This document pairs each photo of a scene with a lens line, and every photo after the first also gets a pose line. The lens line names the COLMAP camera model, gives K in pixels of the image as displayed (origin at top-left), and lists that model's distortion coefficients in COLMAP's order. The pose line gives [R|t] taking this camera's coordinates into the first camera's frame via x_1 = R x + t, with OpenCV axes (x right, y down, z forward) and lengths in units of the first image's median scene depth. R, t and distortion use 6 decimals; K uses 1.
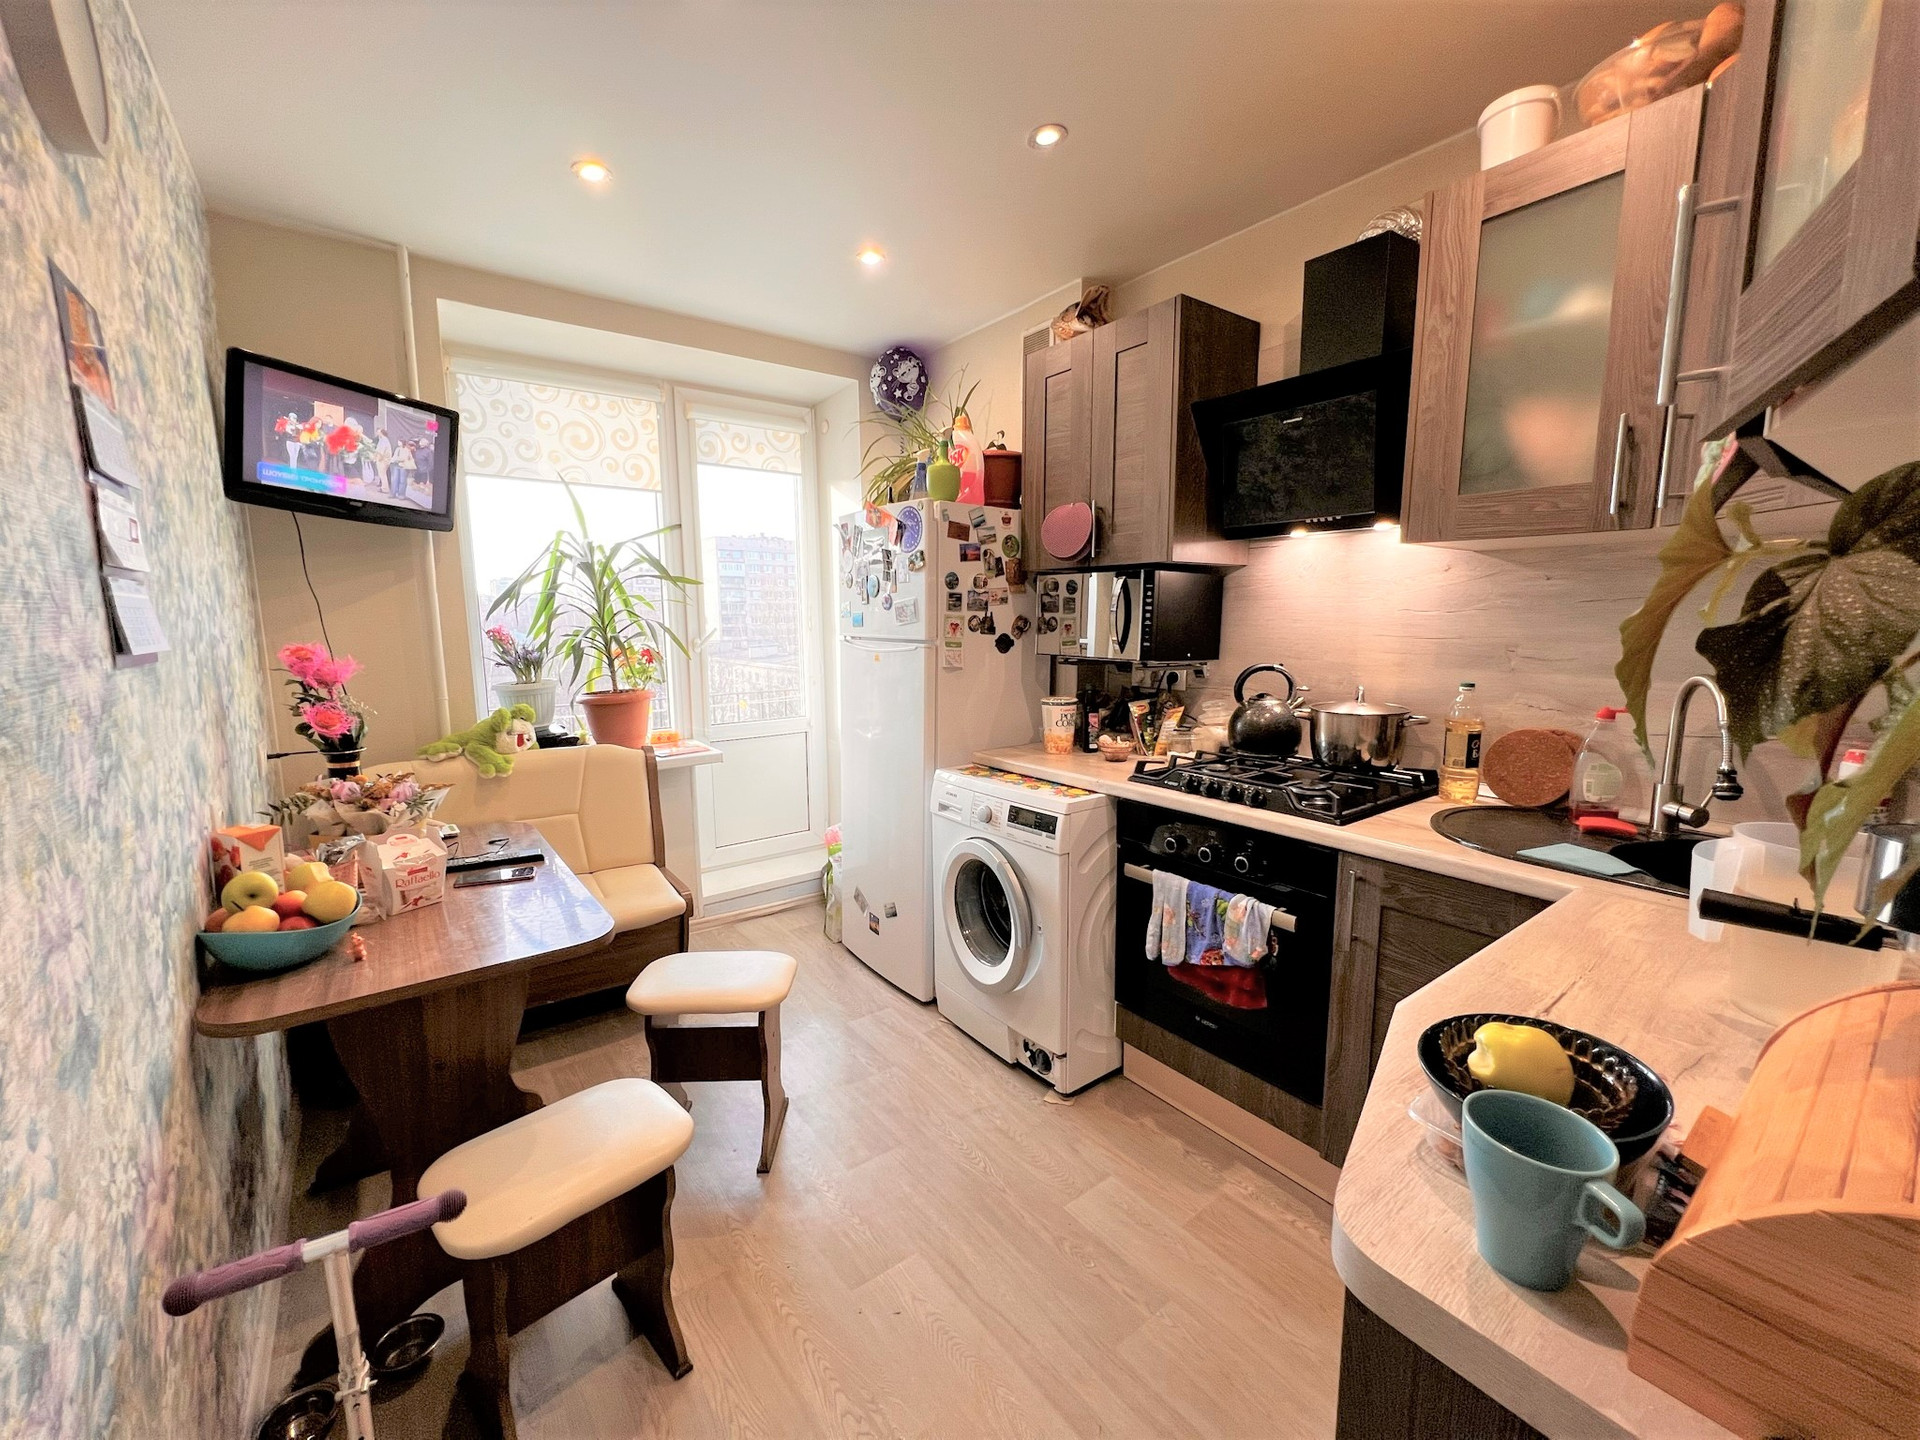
lens RADIAL K [[769.4, 0, 953.3], [0, 769.4, 722.3], [0, 0, 1]] dist [-0.001199, 0.000506]
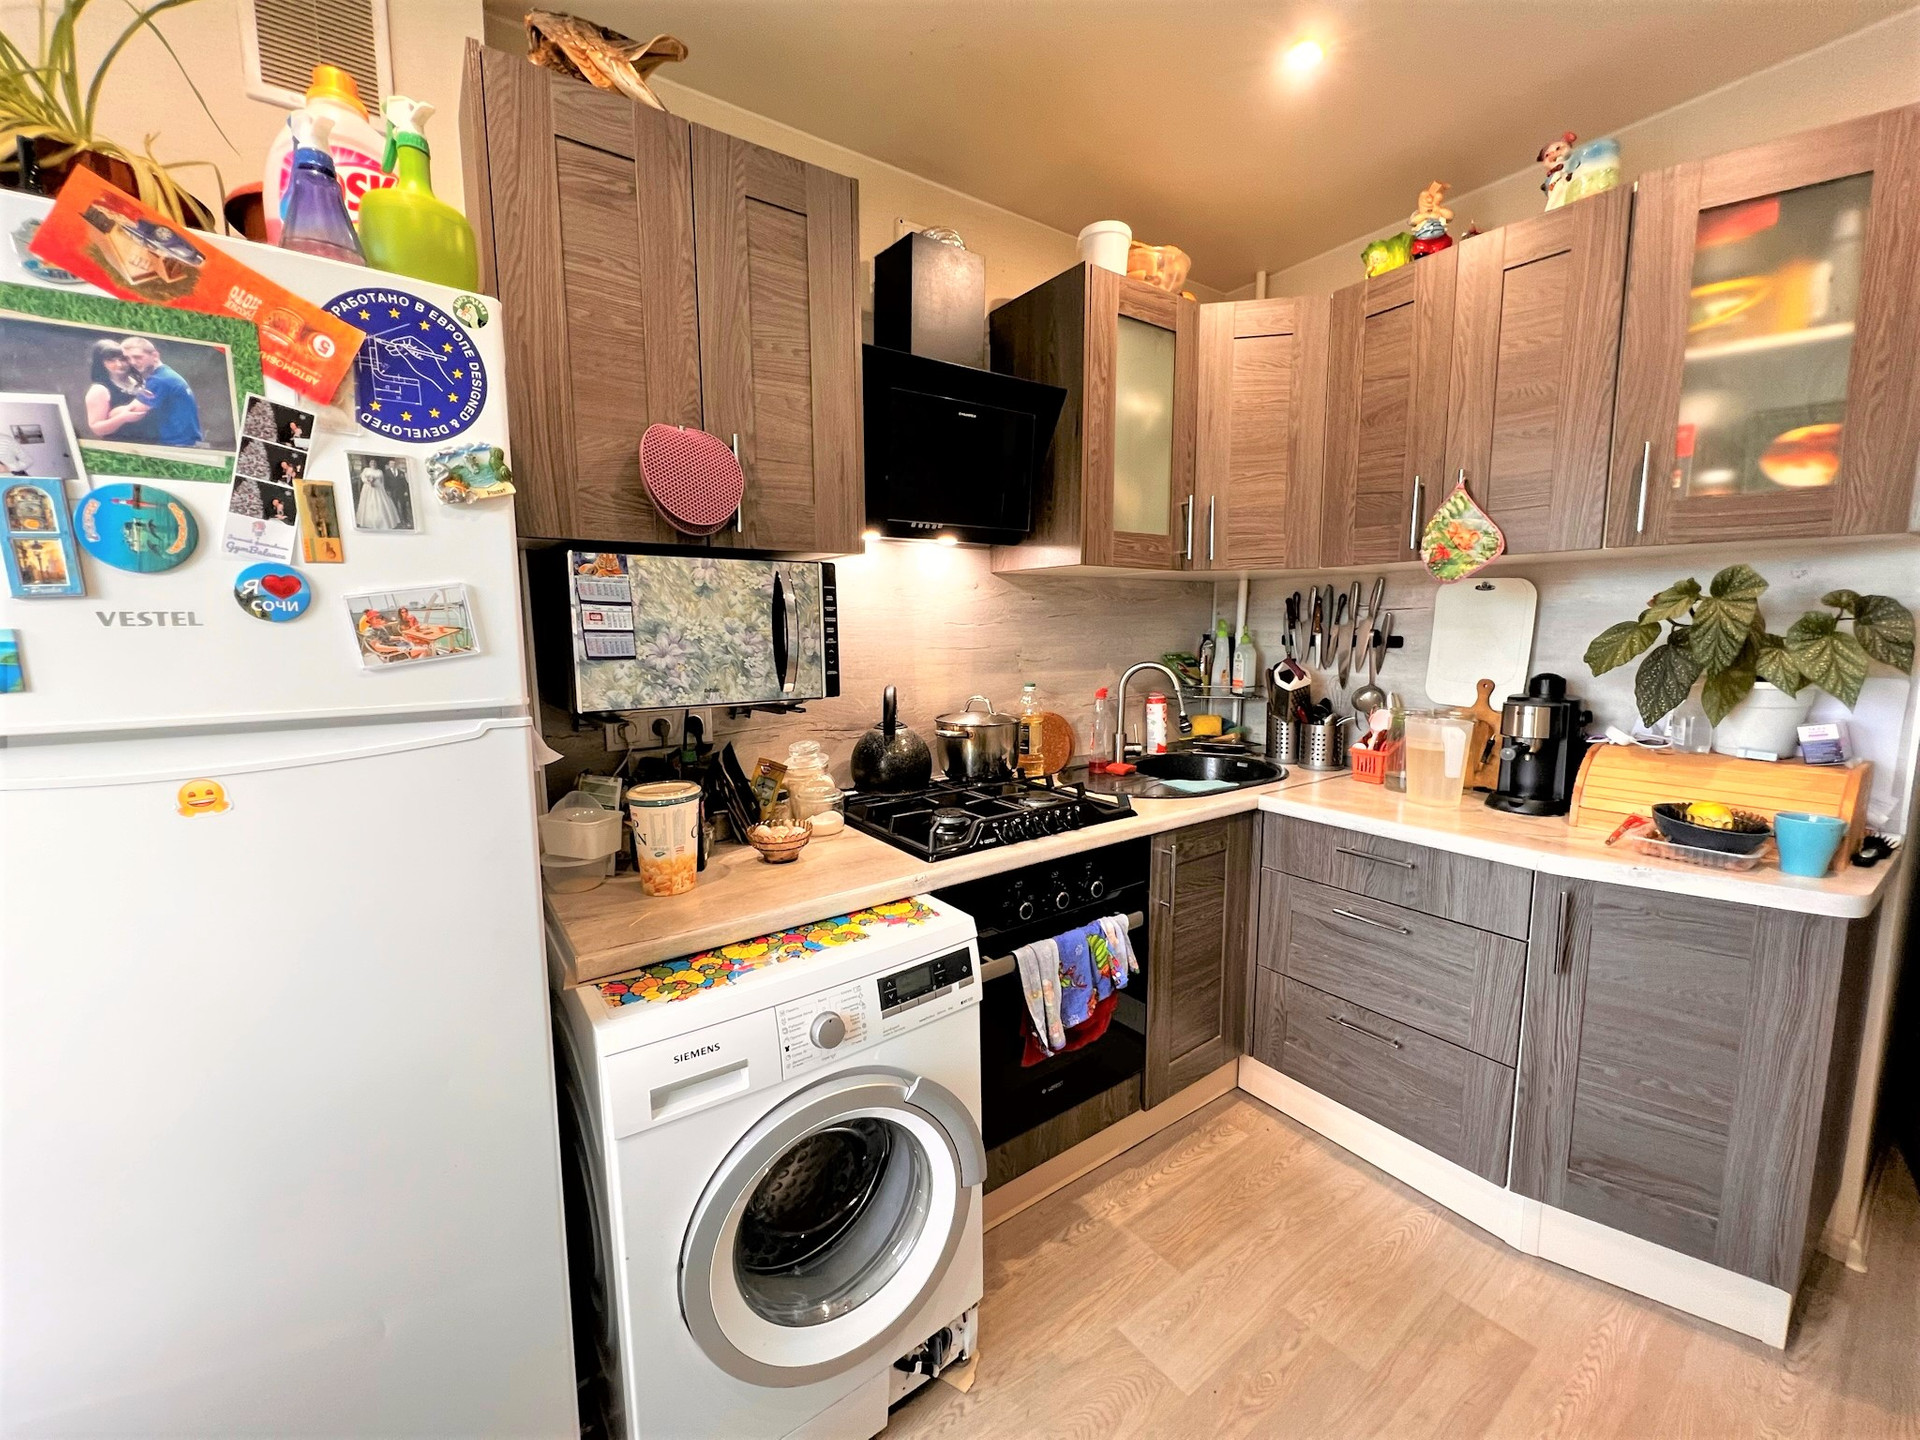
lens RADIAL K [[769.4, 0, 956.2], [0, 769.4, 719.1], [0, 0, 1]] dist [-0.001199, 0.000506]
pose [[0.015231, -0.121875, 0.992429, -0.494307], [0.145631, 0.982230, 0.118388, -0.145235], [-0.989222, 0.142725, 0.032709, 1.011023]]
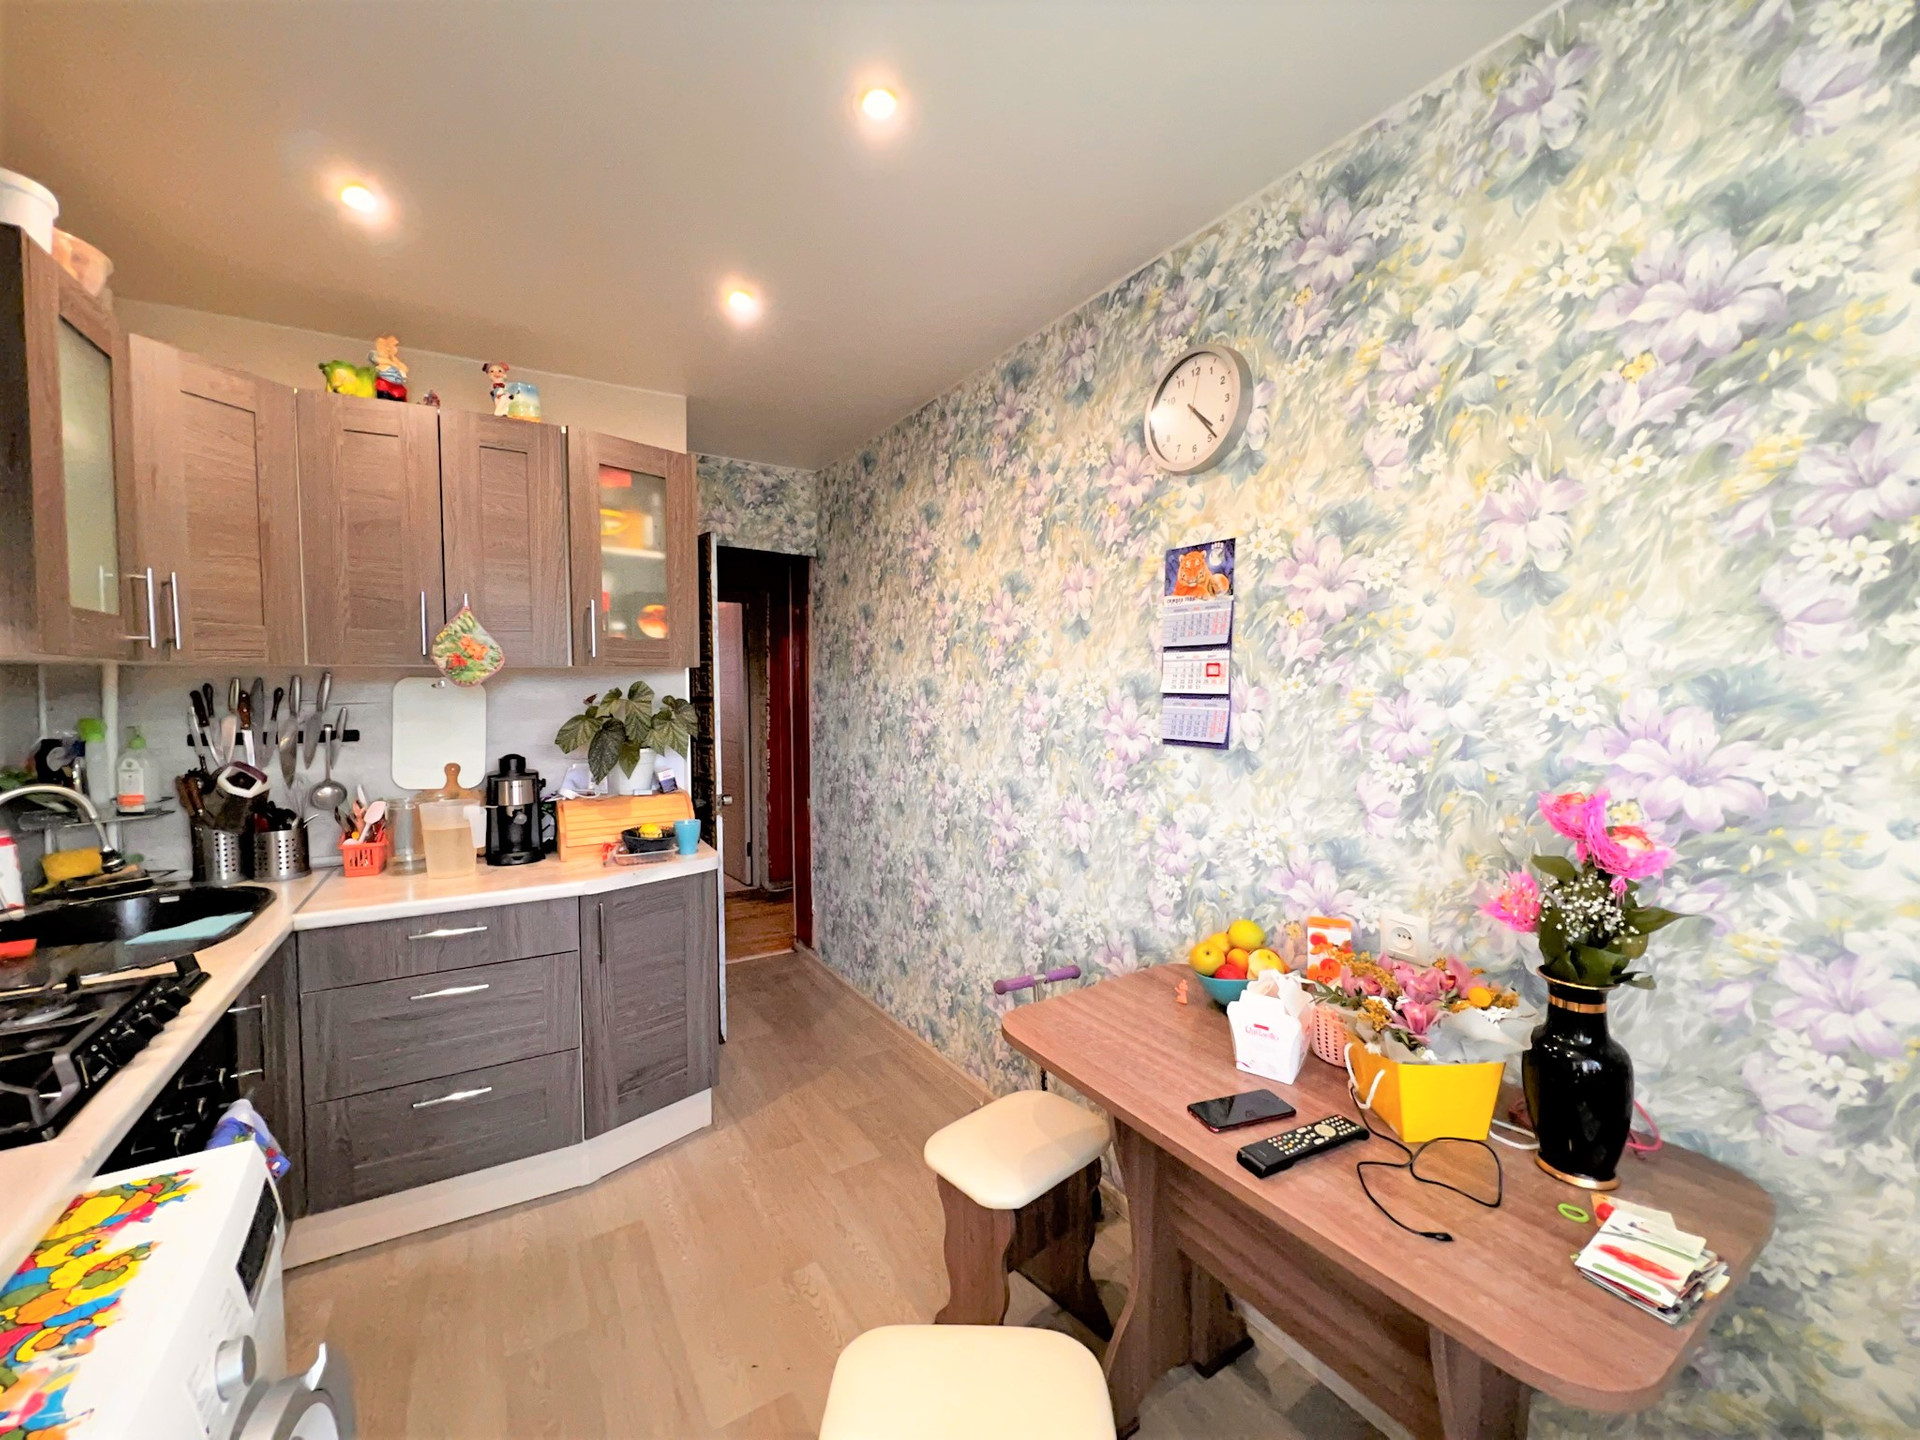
lens RADIAL K [[769.4, 0, 958.3], [0, 769.4, 718.8], [0, 0, 1]] dist [-0.001199, 0.000506]
pose [[-0.996358, 0.001953, 0.085246, -0.350177], [0.017482, 0.983178, 0.181813, -0.249988], [-0.083457, 0.182641, -0.979631, 1.454645]]
